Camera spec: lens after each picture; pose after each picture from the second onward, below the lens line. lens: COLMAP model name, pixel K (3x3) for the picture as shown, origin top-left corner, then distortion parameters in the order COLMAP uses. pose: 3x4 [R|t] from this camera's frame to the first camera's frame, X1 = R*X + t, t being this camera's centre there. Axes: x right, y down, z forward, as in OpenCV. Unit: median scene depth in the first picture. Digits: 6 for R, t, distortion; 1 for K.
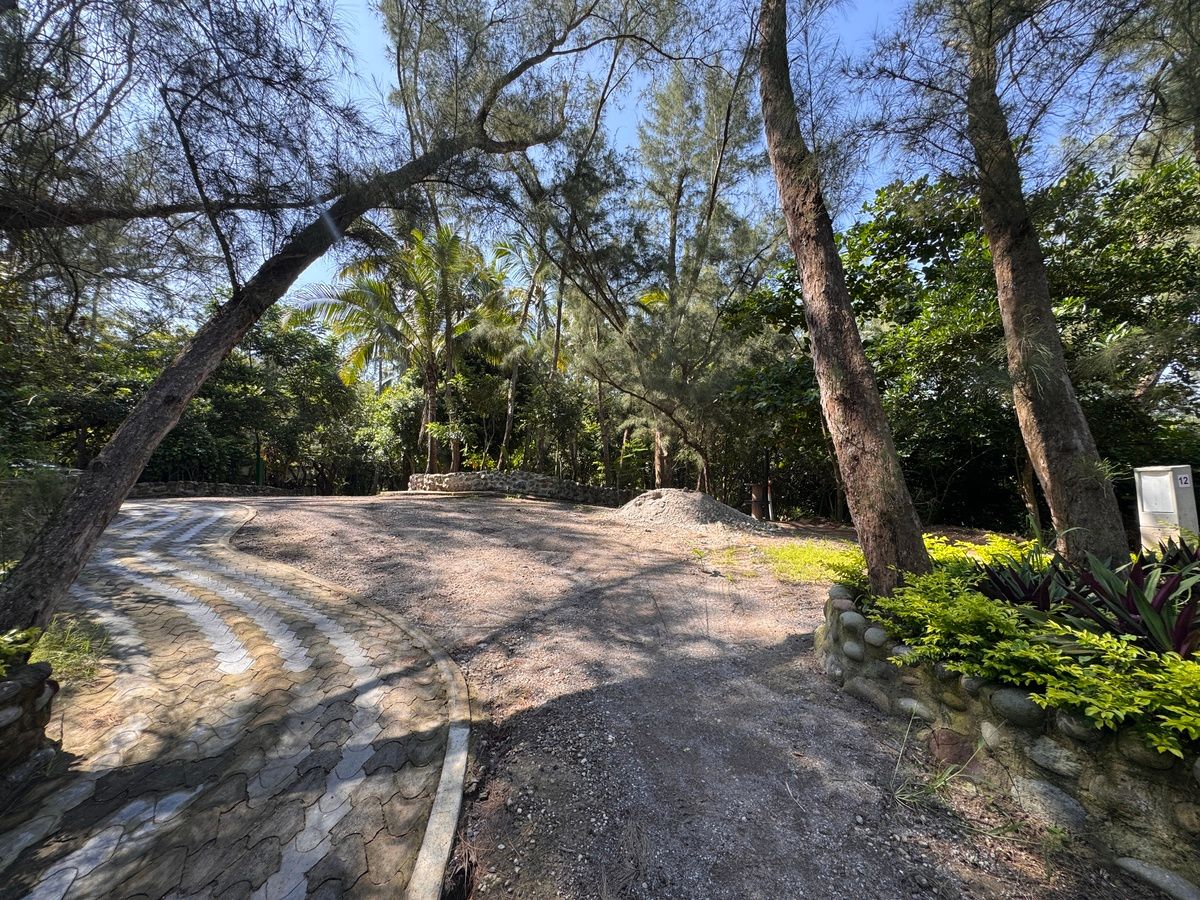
lens RADIAL K [[492.2, 0, 600.0], [0, 492.2, 450.0], [0, 0, 1]] dist [-0.000405, -0.003216]
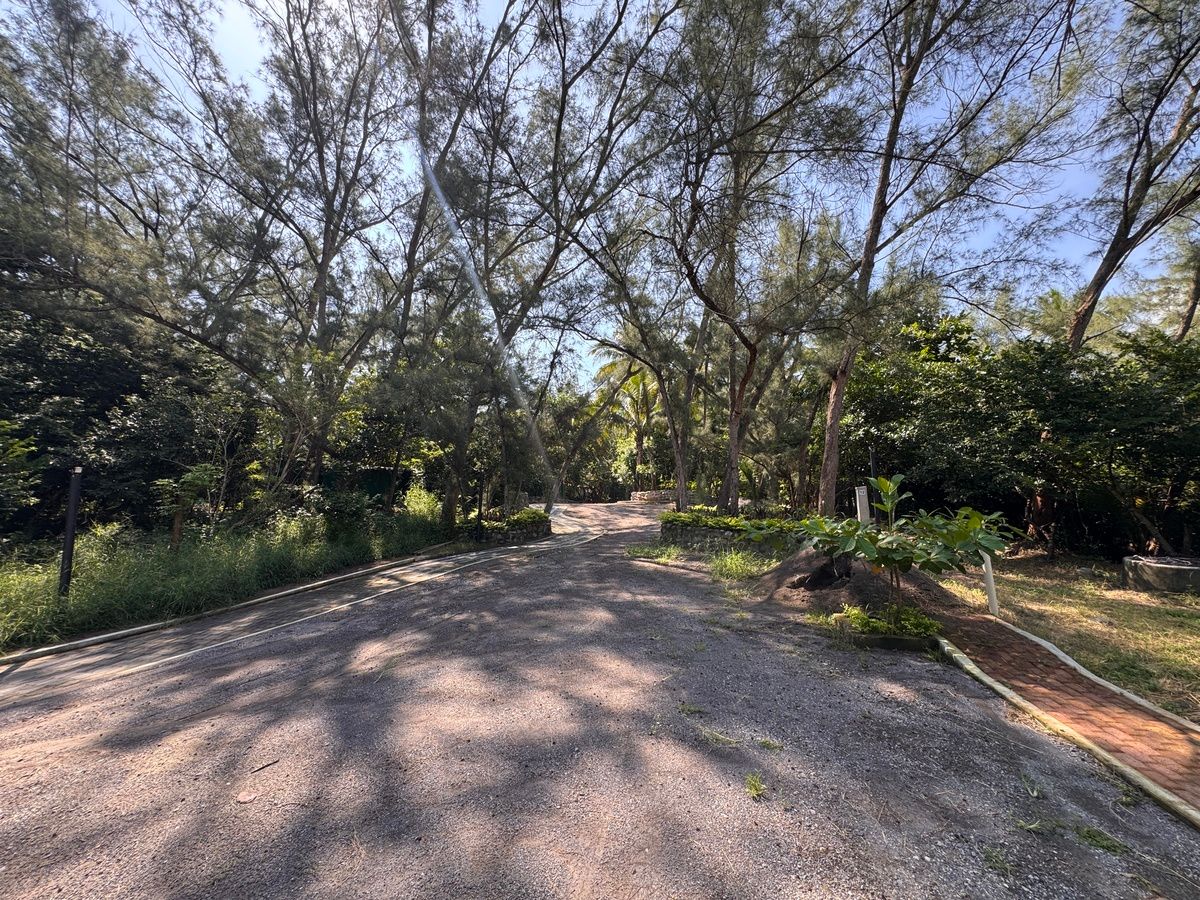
lens RADIAL K [[492.2, 0, 600.0], [0, 492.2, 450.0], [0, 0, 1]] dist [-0.000405, -0.003216]
pose [[0.871471, -0.051908, -0.487693, 0.821019], [0.036161, 0.998477, -0.041658, -0.069752], [0.489112, 0.018668, 0.872021, -1.328913]]
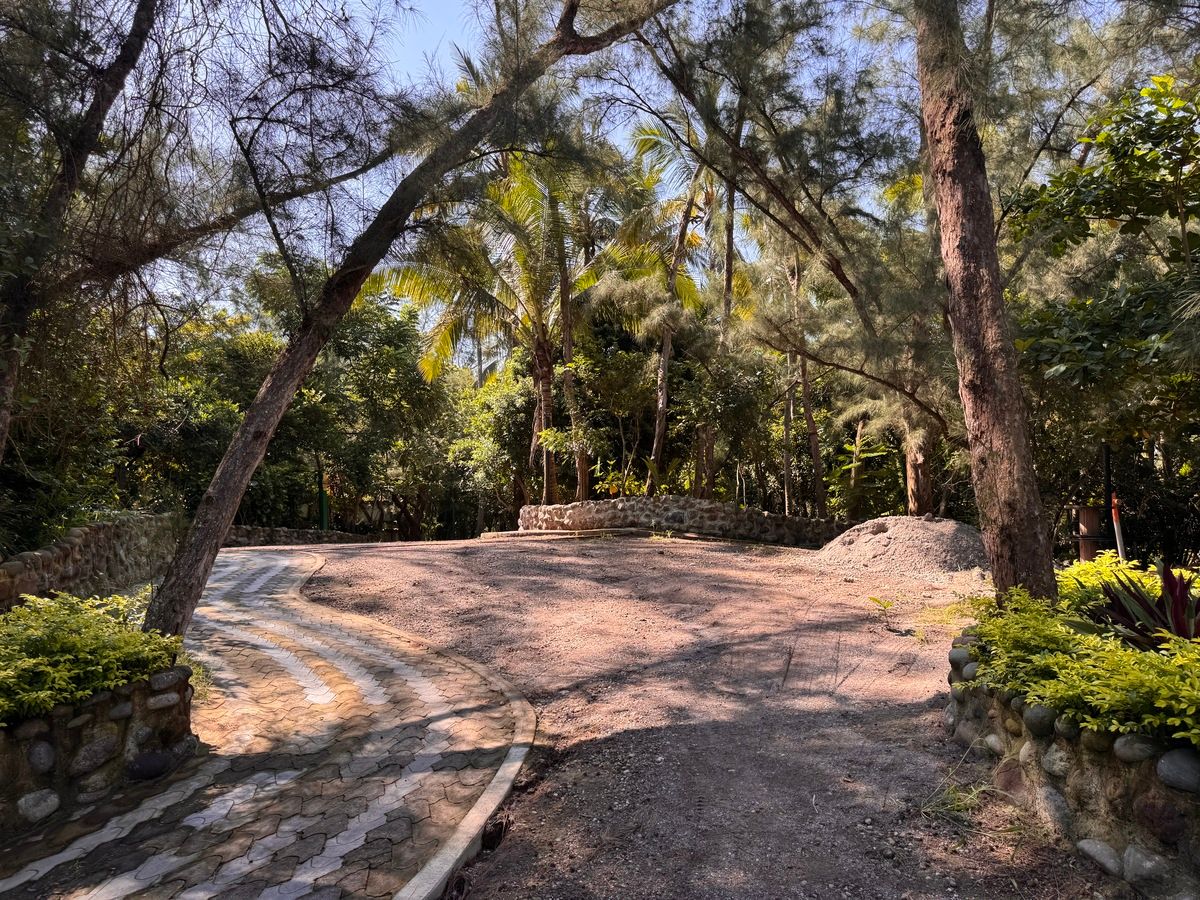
lens RADIAL K [[861.5, 0, 600.8], [0, 861.5, 457.5], [0, 0, 1]] dist [0.198617, -0.488898]
pose [[0.956310, -0.046727, -0.288598, 0.125565], [0.045595, 0.998903, -0.010646, -0.000696], [0.288779, -0.002978, 0.957391, -0.201456]]
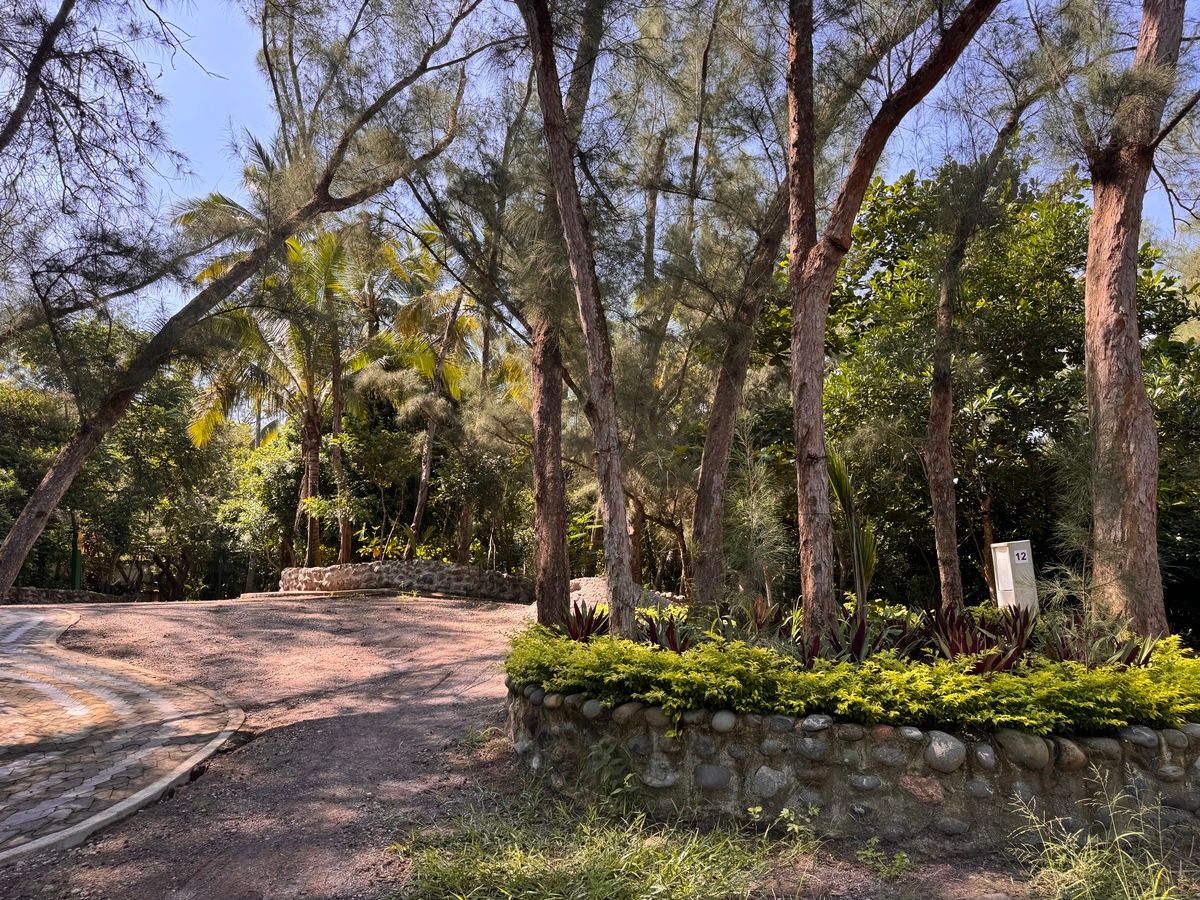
lens RADIAL K [[880.8, 0, 616.4], [0, 880.8, 452.6], [0, 0, 1]] dist [0.046395, -0.060499]
pose [[0.998337, -0.027284, -0.050782, 0.320269], [0.023333, 0.996771, -0.076832, -0.016070], [0.052715, 0.075519, 0.995750, -0.515773]]
